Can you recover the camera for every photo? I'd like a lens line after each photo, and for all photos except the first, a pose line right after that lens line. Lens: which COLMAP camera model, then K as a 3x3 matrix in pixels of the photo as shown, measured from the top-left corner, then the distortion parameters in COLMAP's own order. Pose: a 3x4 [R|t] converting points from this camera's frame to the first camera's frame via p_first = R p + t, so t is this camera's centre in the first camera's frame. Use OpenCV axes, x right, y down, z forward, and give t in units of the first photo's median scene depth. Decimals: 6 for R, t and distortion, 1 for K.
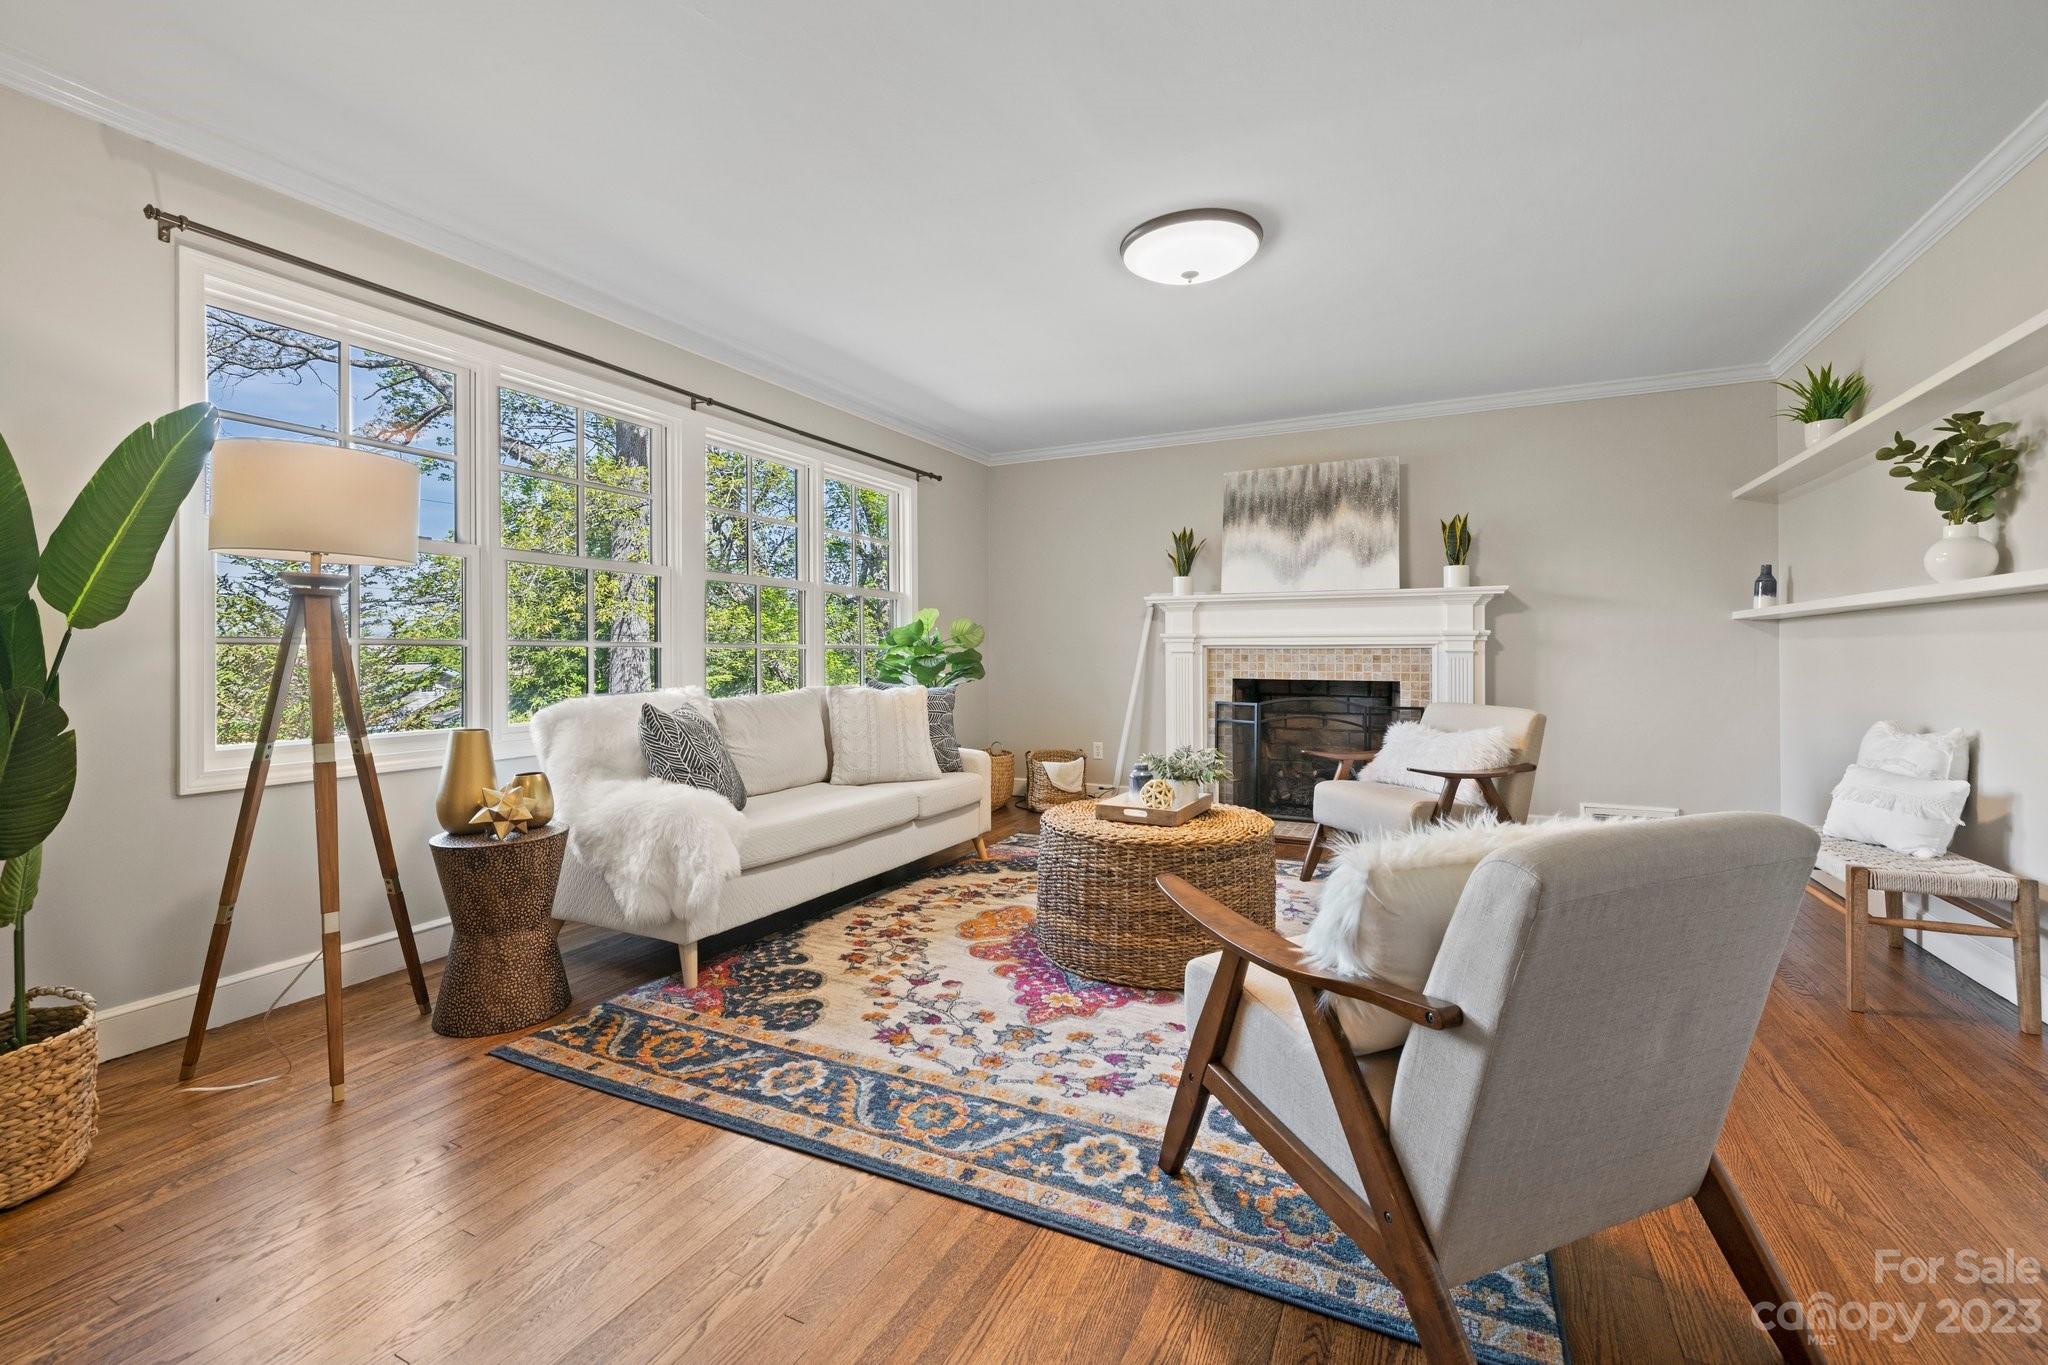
lens RADIAL K [[869.4, 0, 1024.5], [0, 869.4, 660.3], [0, 0, 1]] dist [-0.002521, 0.000104]
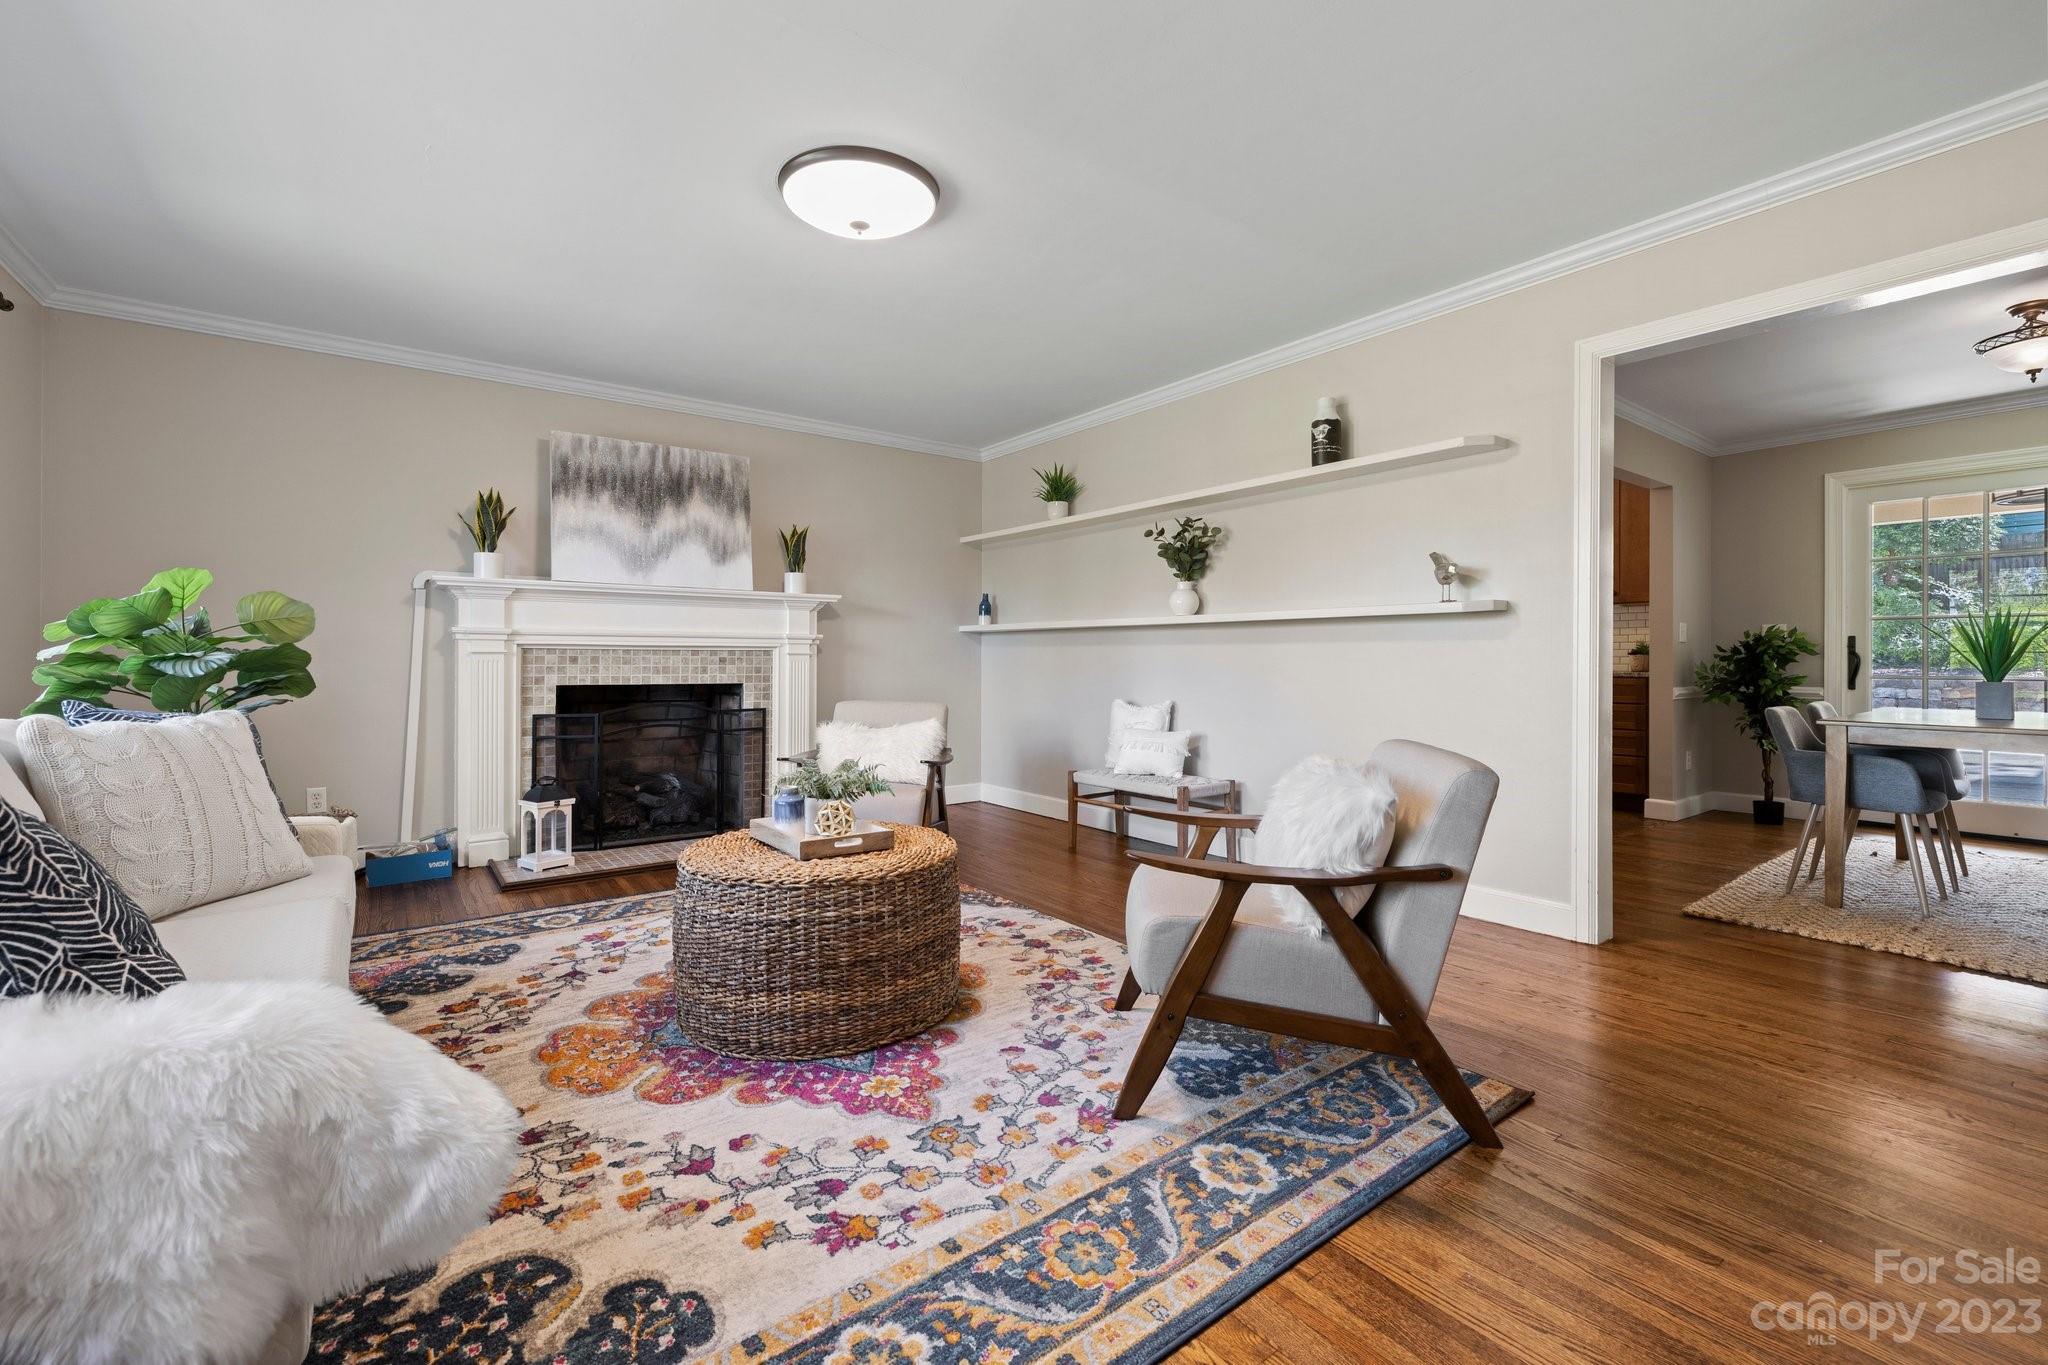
lens RADIAL K [[860.4, 0, 1018.0], [0, 860.4, 670.0], [0, 0, 1]] dist [-0.000472, -0.000159]
pose [[0.451176, -0.009707, 0.892382, -0.570575], [0.002980, 0.999952, 0.009370, 0.000877], [-0.892430, -0.001568, 0.451184, 0.503432]]
